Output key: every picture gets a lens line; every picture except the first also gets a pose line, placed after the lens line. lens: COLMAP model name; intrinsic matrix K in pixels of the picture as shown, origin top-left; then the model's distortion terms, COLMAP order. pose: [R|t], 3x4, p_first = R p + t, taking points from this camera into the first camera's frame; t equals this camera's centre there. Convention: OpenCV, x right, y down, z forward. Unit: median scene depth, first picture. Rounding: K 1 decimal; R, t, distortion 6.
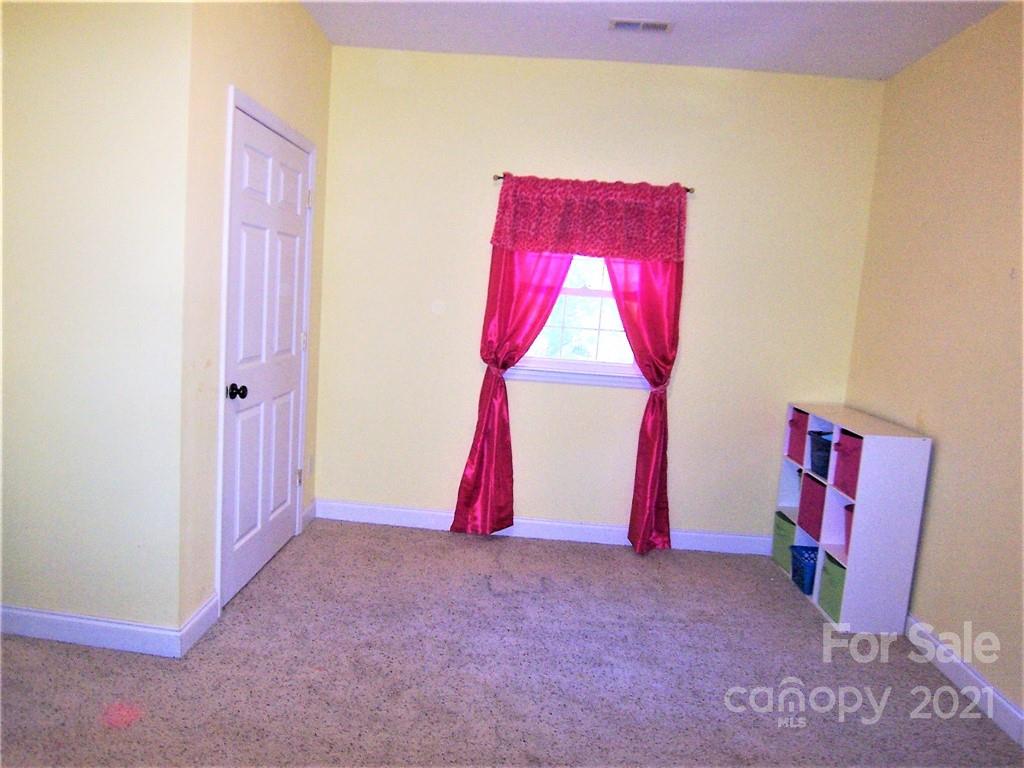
lens RADIAL K [[692.8, 0, 503.5], [0, 692.8, 379.0], [0, 0, 1]] dist [-0.001445, -0.053615]
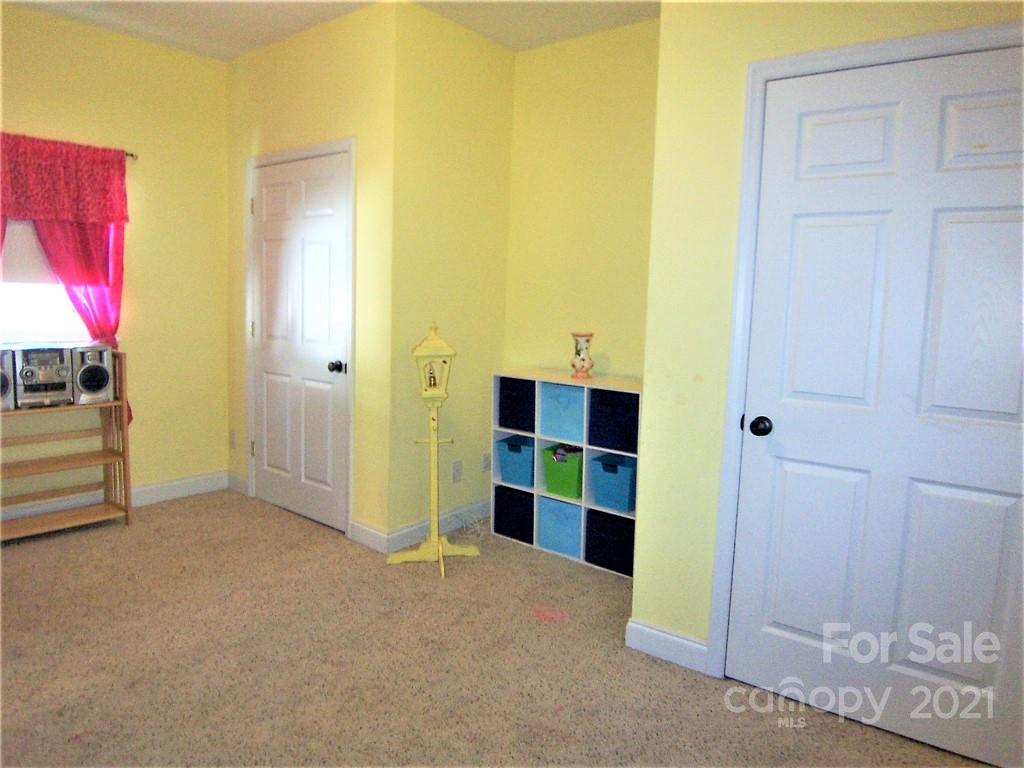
lens RADIAL K [[692.8, 0, 503.5], [0, 692.8, 379.0], [0, 0, 1]] dist [-0.001445, -0.053615]
pose [[-0.605314, -0.002733, -0.795982, 0.331987], [-0.167744, 0.977975, 0.124205, -0.063922], [0.778111, 0.208704, -0.592440, 0.922849]]
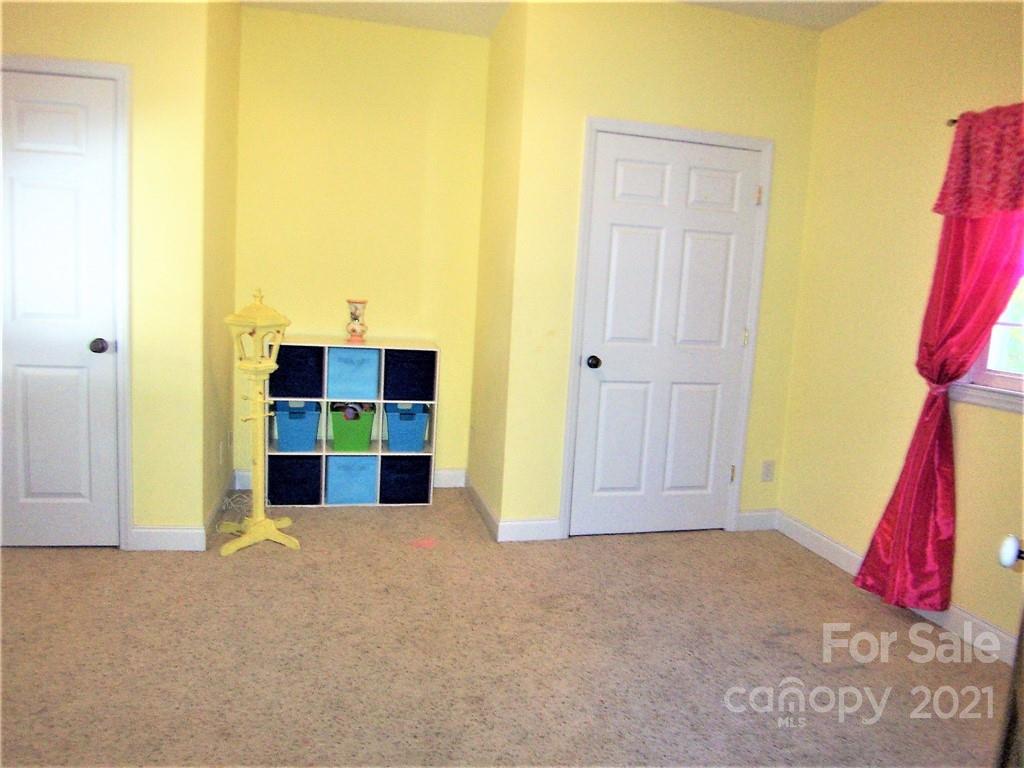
lens RADIAL K [[700.5, 0, 512.0], [0, 700.5, 384.0], [0, 0, 1]] dist [-0.051398, -0.001563]
pose [[0.275141, 0.068879, -0.958933, 0.572676], [-0.146352, 0.988807, 0.029033, 0.030624], [0.950199, 0.132353, 0.282142, 0.391578]]
